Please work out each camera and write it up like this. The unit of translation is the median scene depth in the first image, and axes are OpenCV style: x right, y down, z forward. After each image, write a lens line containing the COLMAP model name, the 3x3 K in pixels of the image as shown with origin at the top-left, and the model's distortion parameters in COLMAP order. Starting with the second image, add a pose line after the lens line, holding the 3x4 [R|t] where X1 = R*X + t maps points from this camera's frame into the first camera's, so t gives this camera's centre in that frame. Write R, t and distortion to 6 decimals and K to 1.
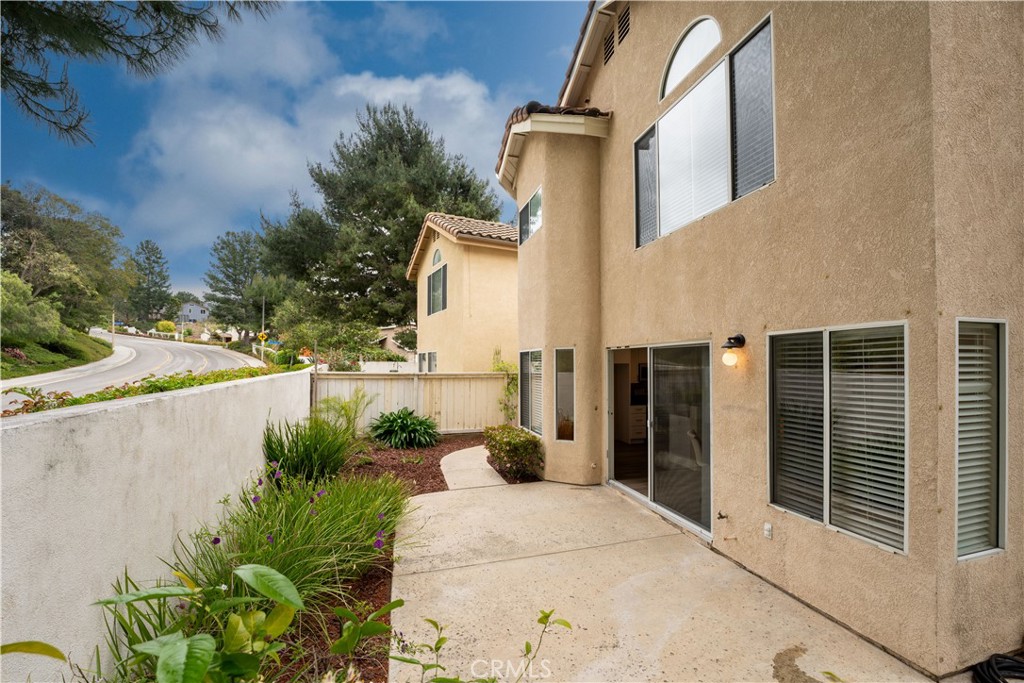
lens RADIAL K [[420.2, 0, 512.5], [0, 420.2, 353.0], [0, 0, 1]] dist [-0.022957, -0.000029]
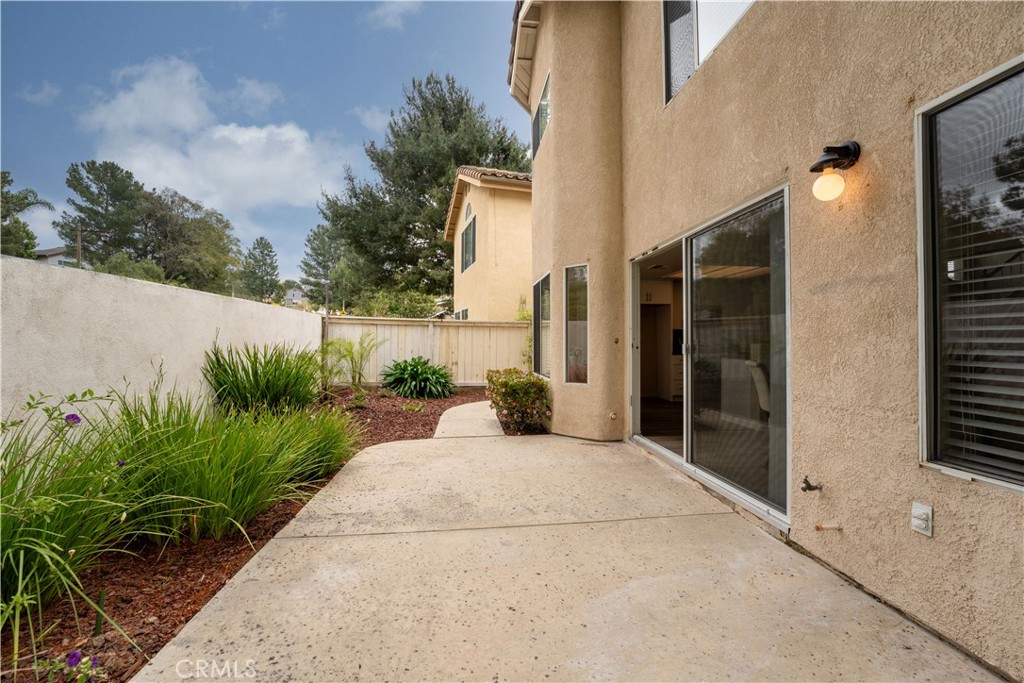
lens RADIAL K [[372.7, 0, 512.0], [0, 372.7, 341.5], [0, 0, 1]] dist [-0.021768, 0.000059]
pose [[0.984515, 0.003068, -0.175275, 0.129361], [-0.002788, 0.999994, 0.001843, 0.130693], [0.175280, -0.001325, 0.984518, 0.295777]]
